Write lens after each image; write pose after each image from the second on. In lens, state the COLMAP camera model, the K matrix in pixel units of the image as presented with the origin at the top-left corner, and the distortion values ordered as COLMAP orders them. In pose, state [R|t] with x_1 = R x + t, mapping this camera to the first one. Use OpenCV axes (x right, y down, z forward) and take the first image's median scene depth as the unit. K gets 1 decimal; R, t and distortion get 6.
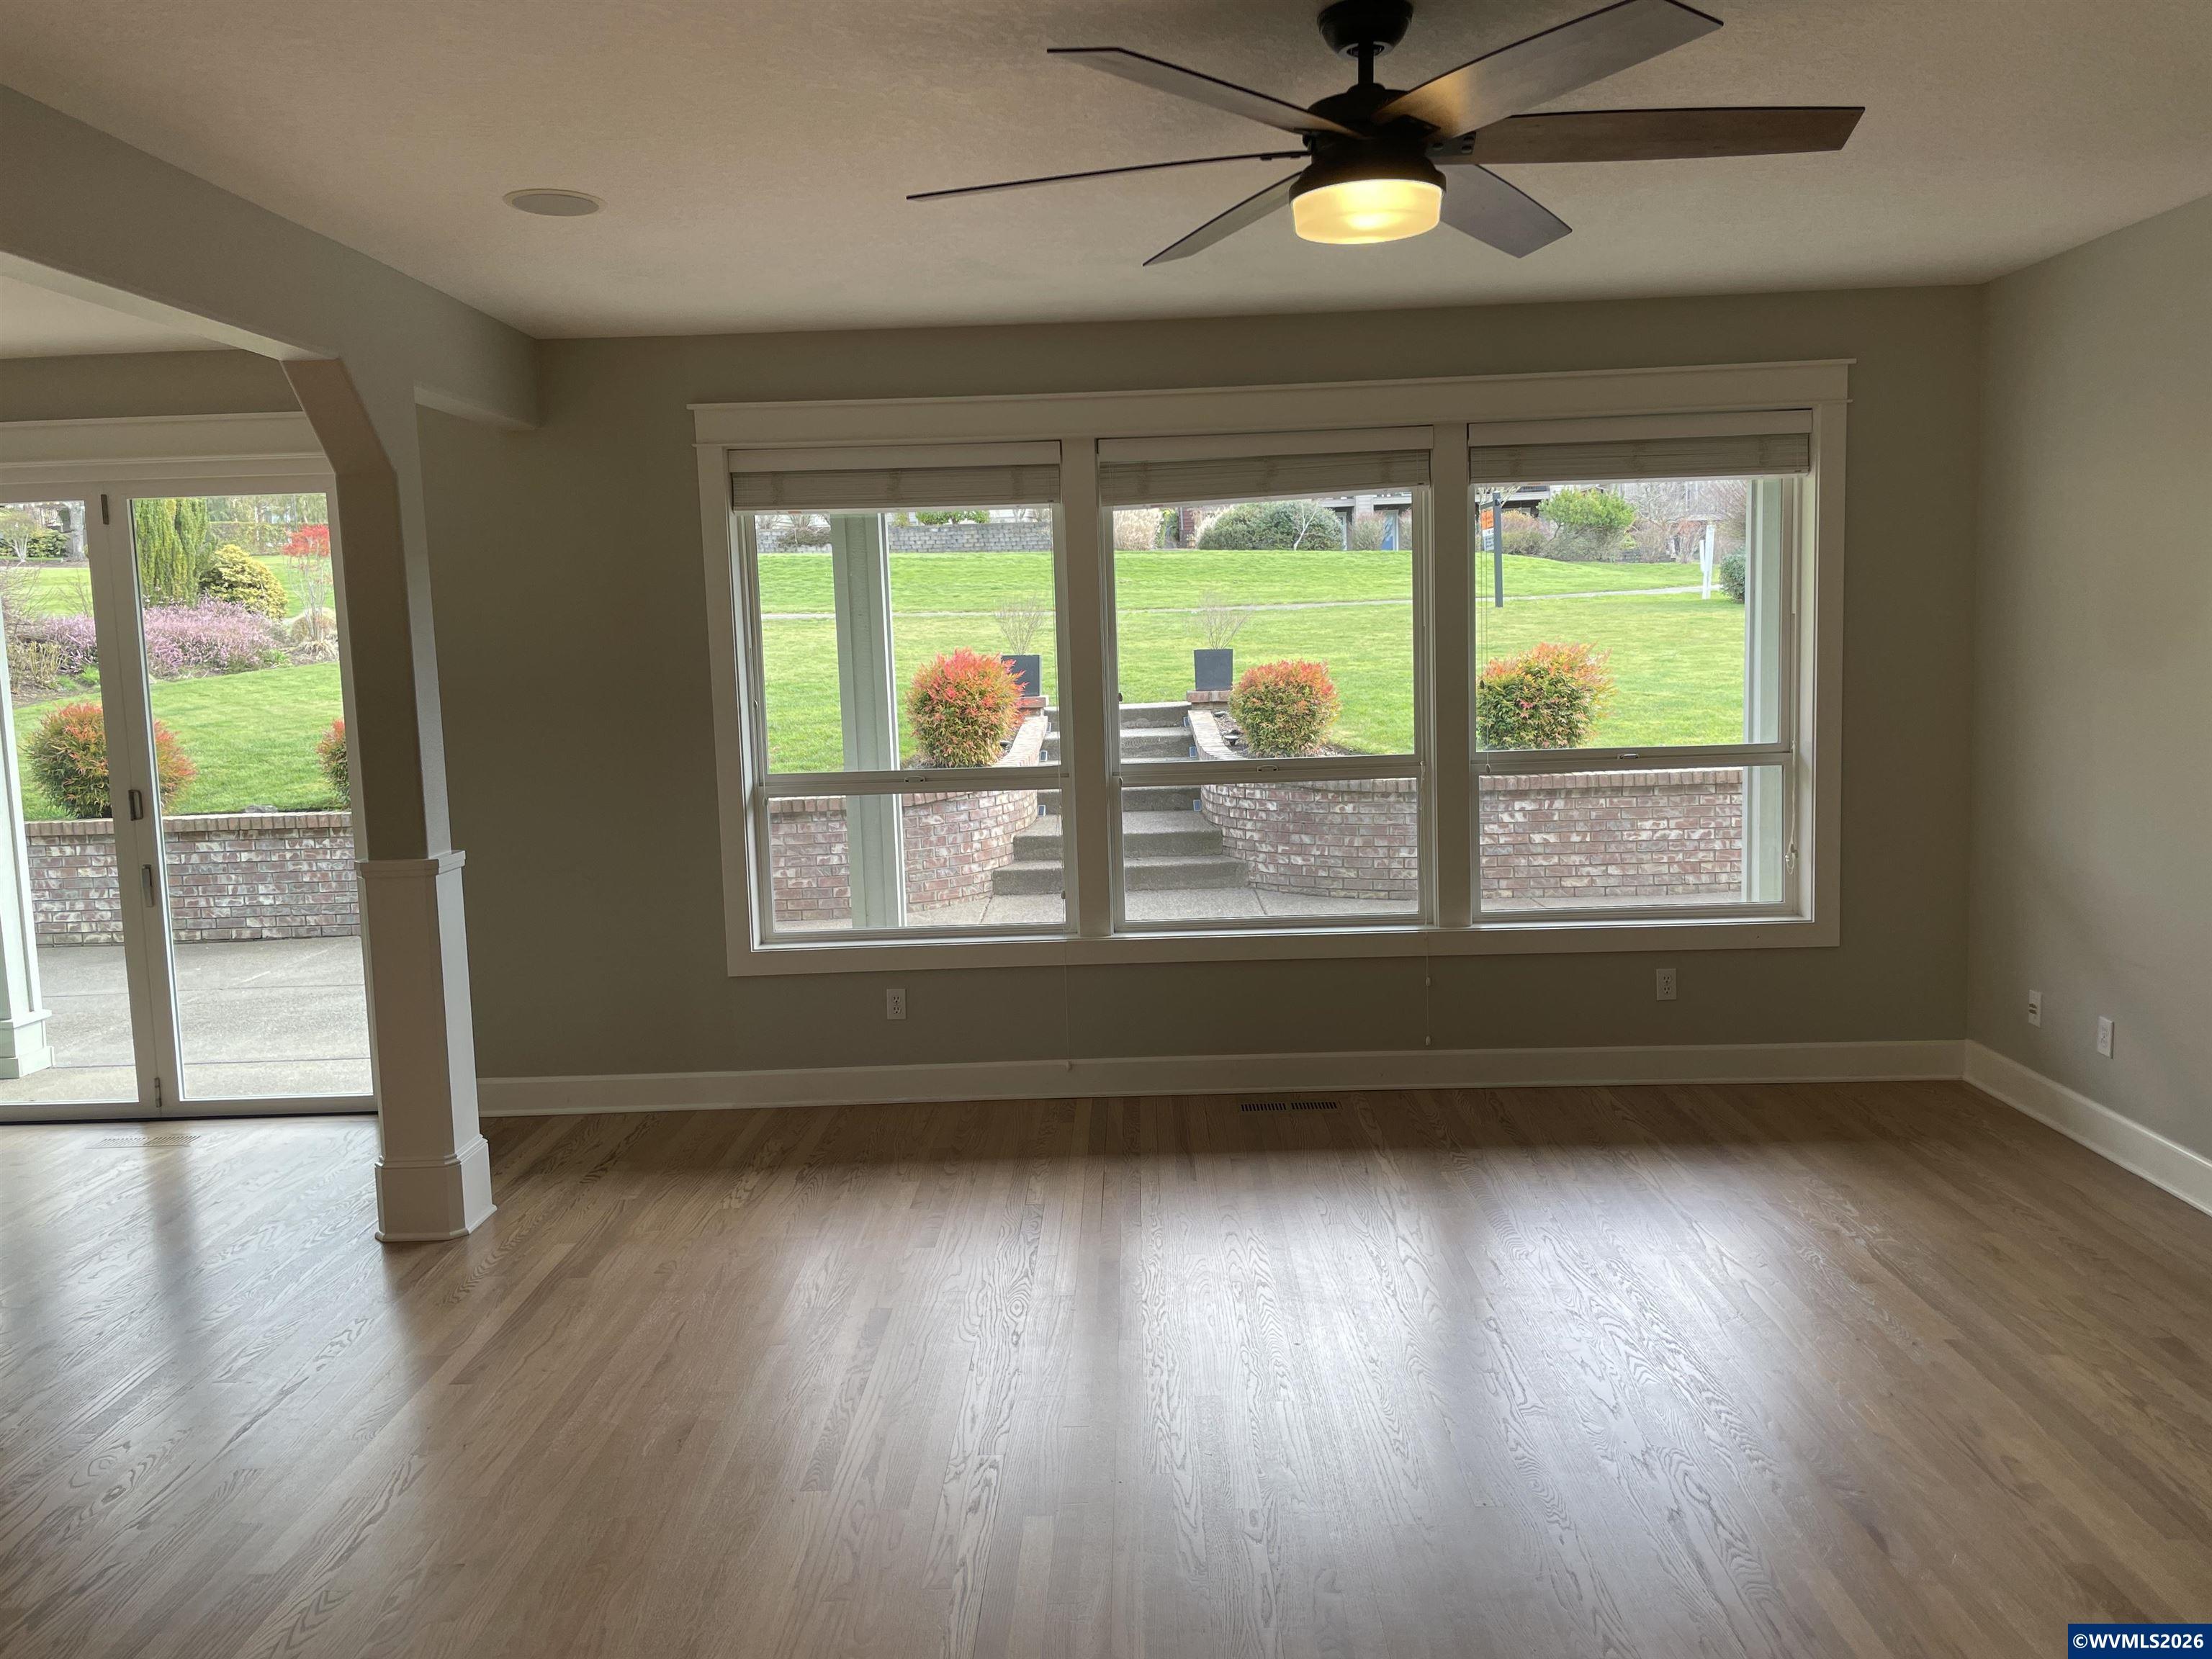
lens RADIAL K [[1672.5, 0, 1104.9], [0, 1672.5, 815.8], [0, 0, 1]] dist [0.094179, -0.128026]
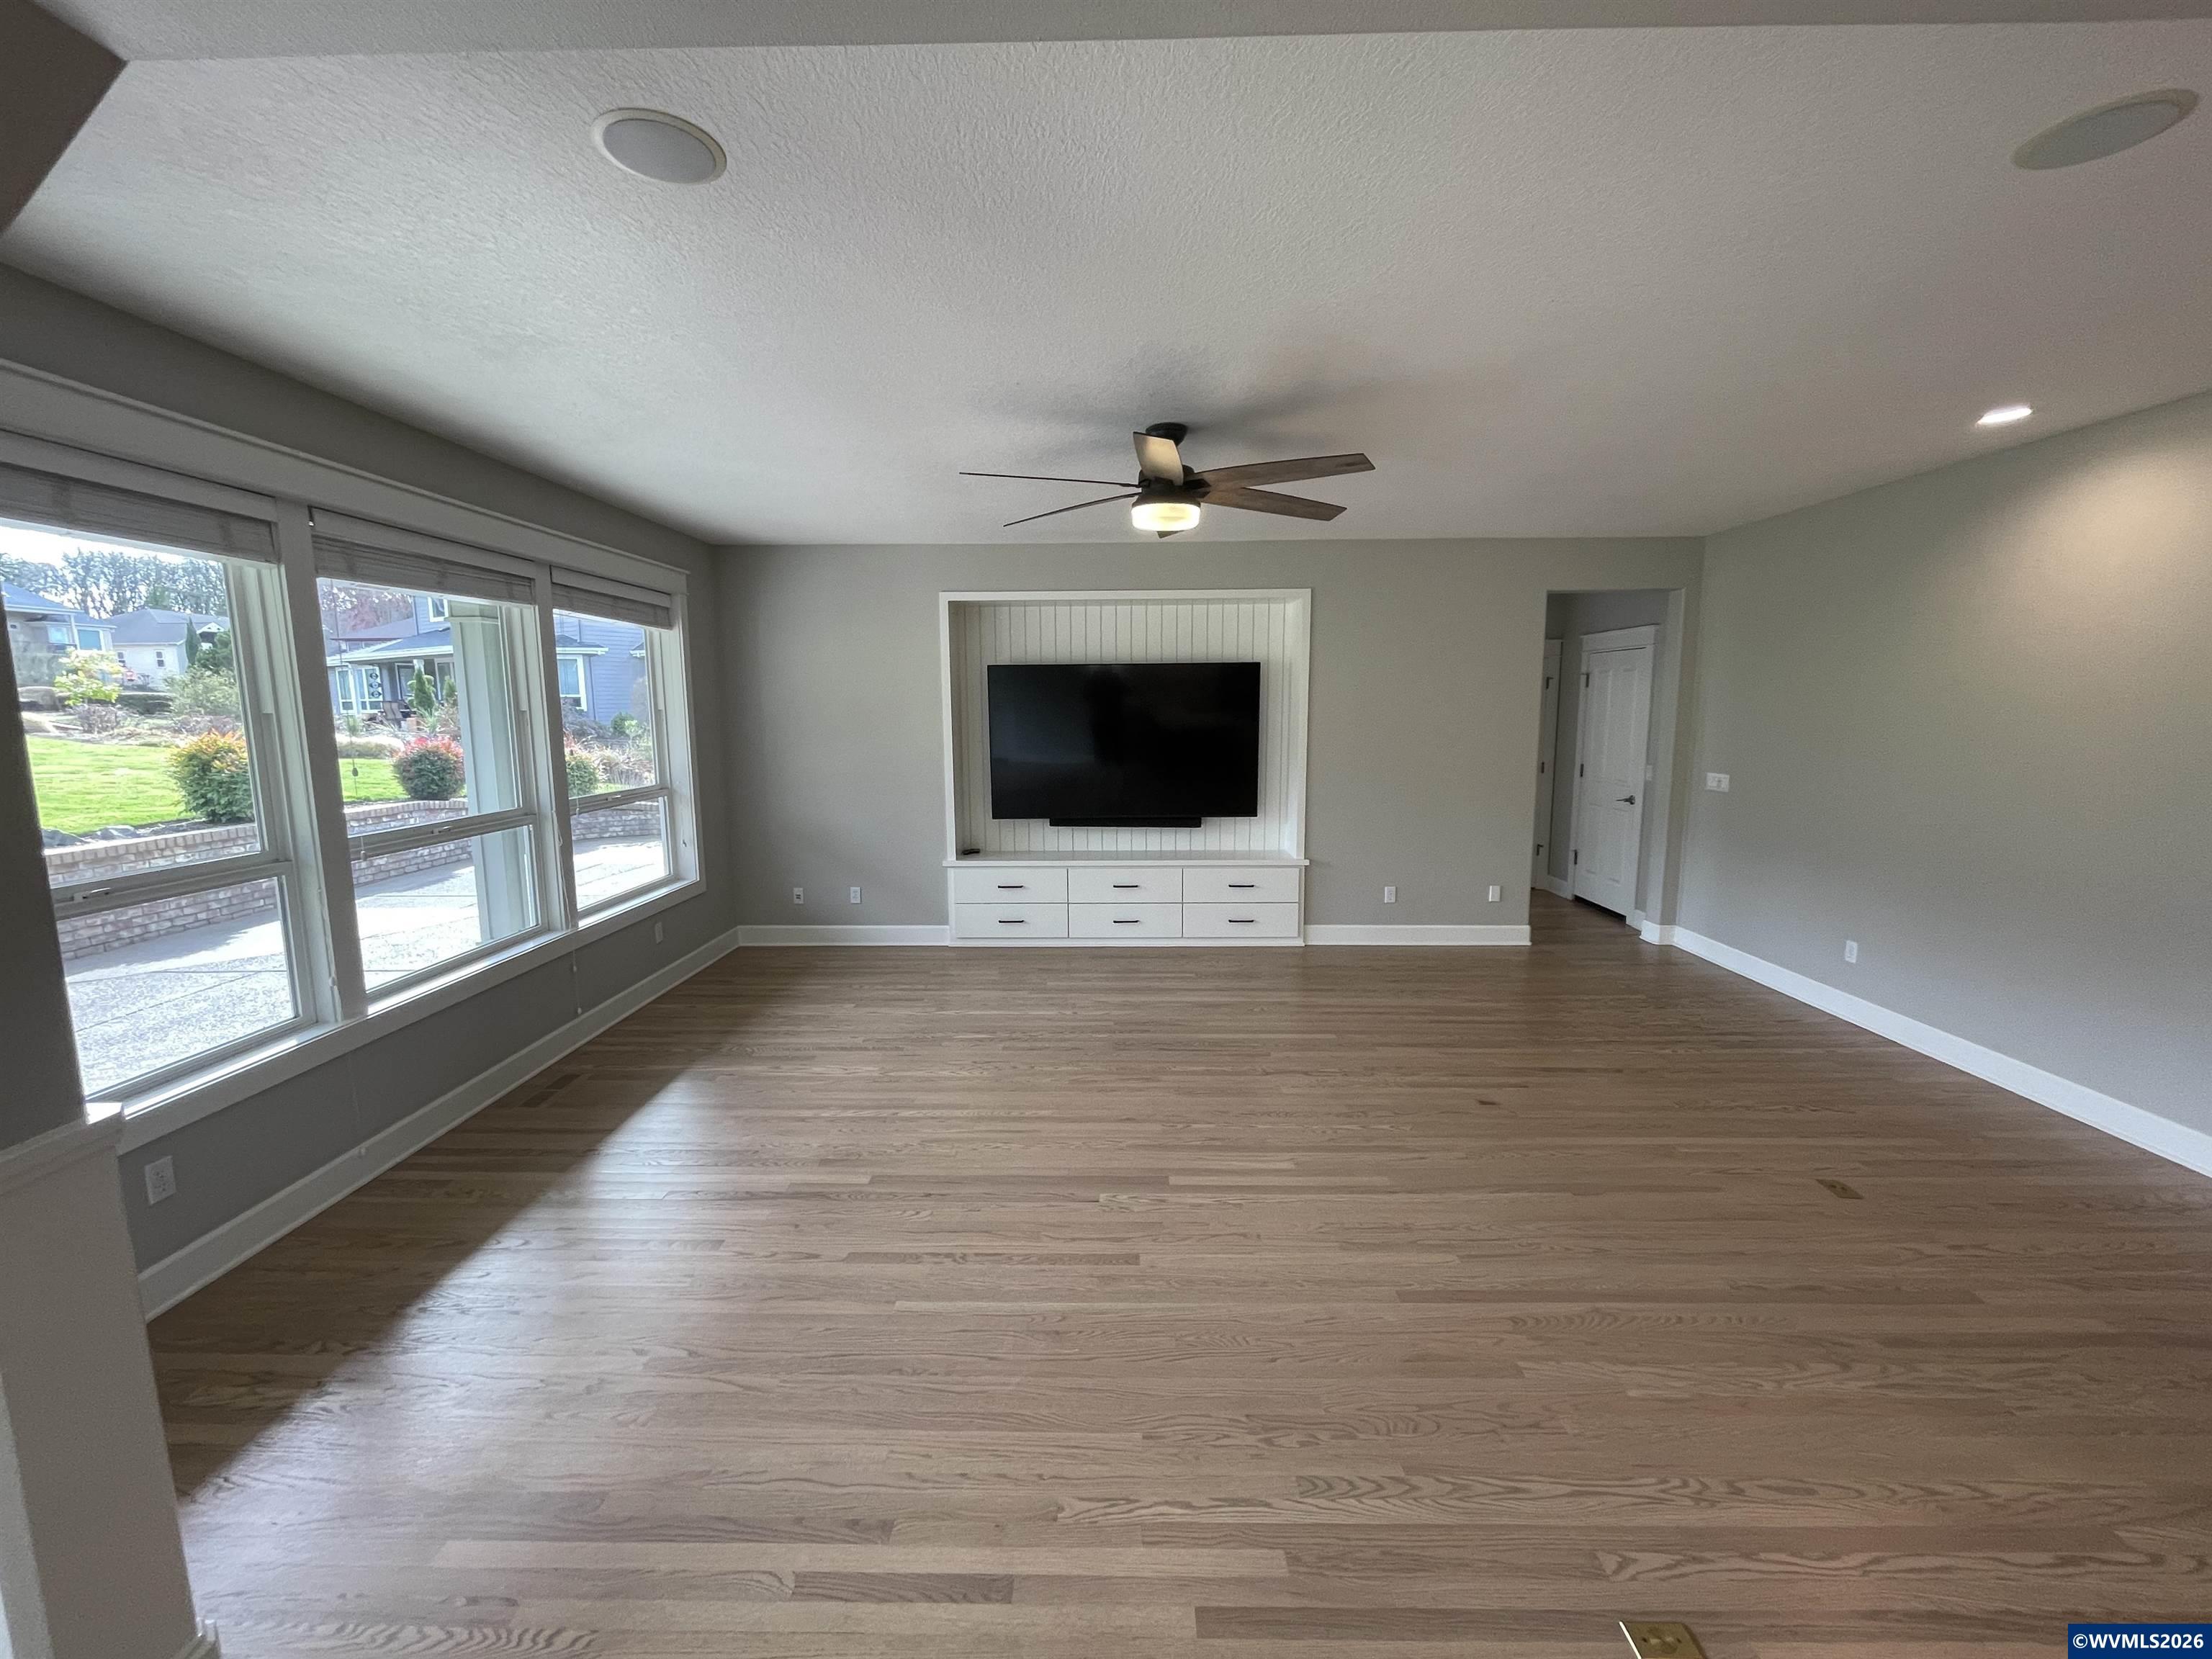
lens RADIAL K [[892.8, 0, 1098.4], [0, 892.8, 825.6], [0, 0, 1]] dist [0.000257, -0.000155]
pose [[0.002009, -0.100434, 0.994942, -0.274203], [0.116956, 0.988139, 0.099511, -0.020769], [-0.993135, 0.116165, 0.013732, 0.290283]]
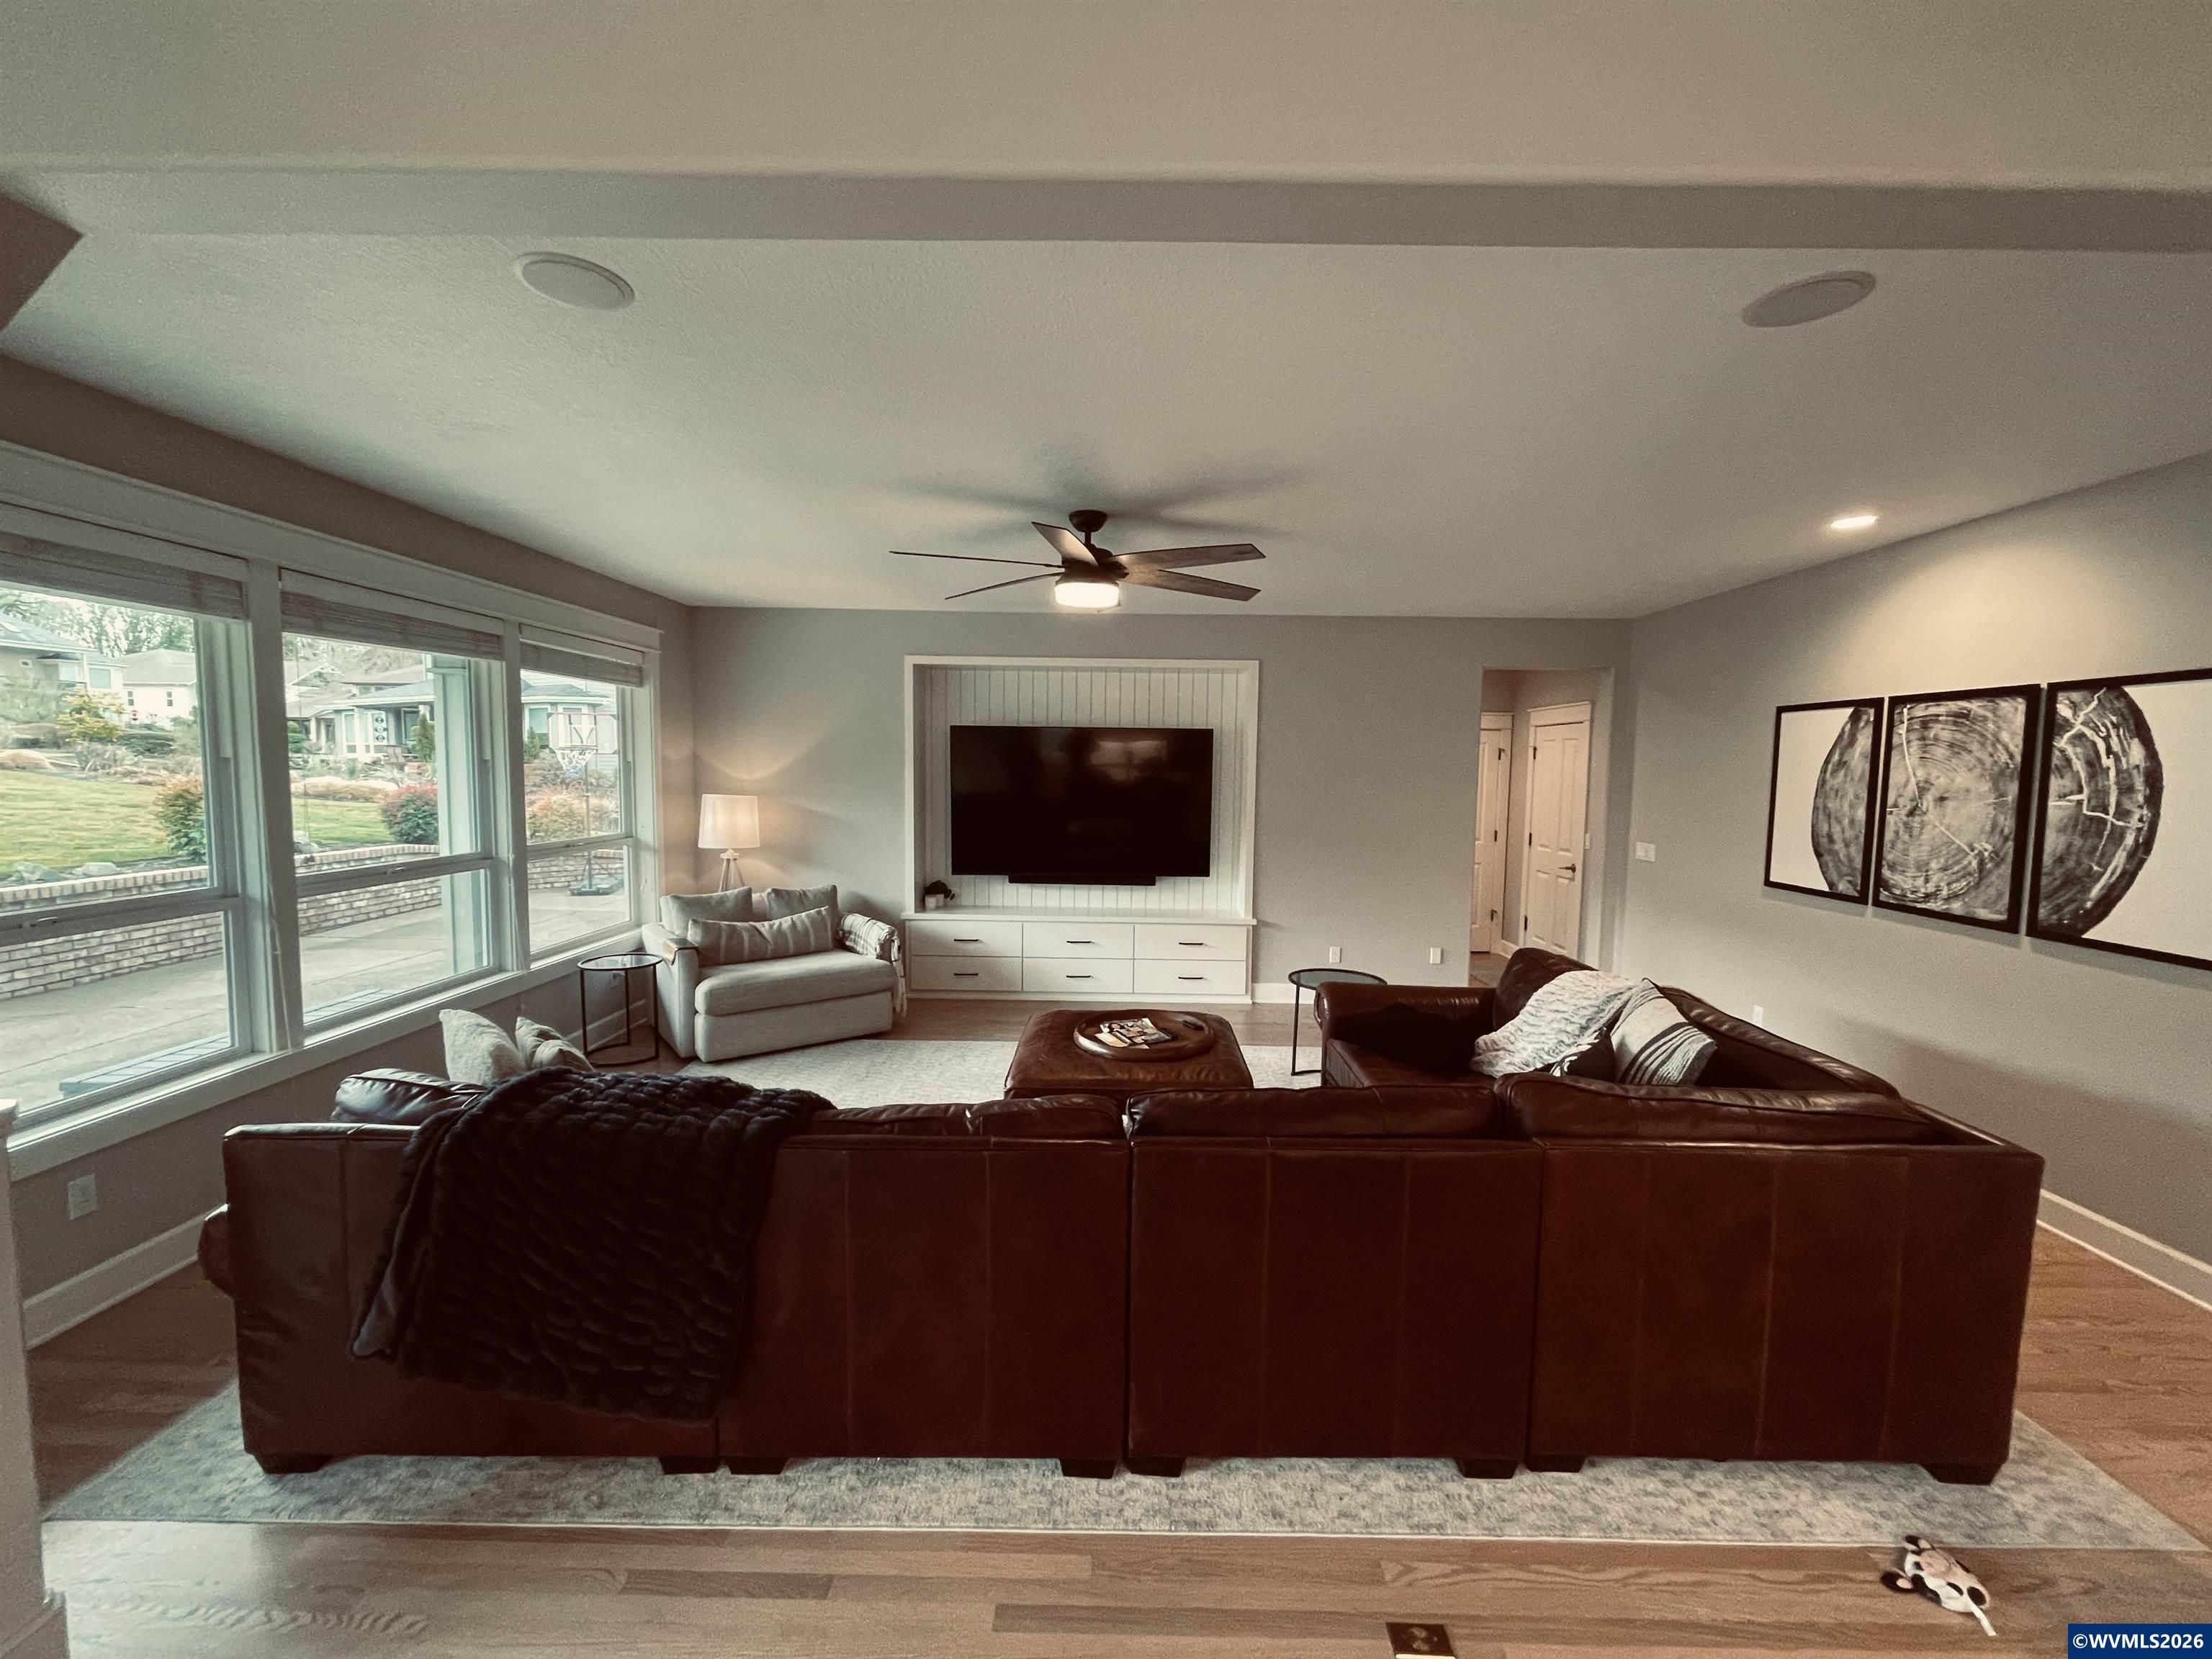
lens RADIAL K [[892.6, 0, 1111.6], [0, 892.6, 836.8], [0, 0, 1]] dist [0.001705, -0.000102]
pose [[-0.002979, -0.046739, 0.998903, -0.292479], [0.095390, 0.994339, 0.046810, -0.017840], [-0.995436, 0.095424, 0.001497, 0.258243]]
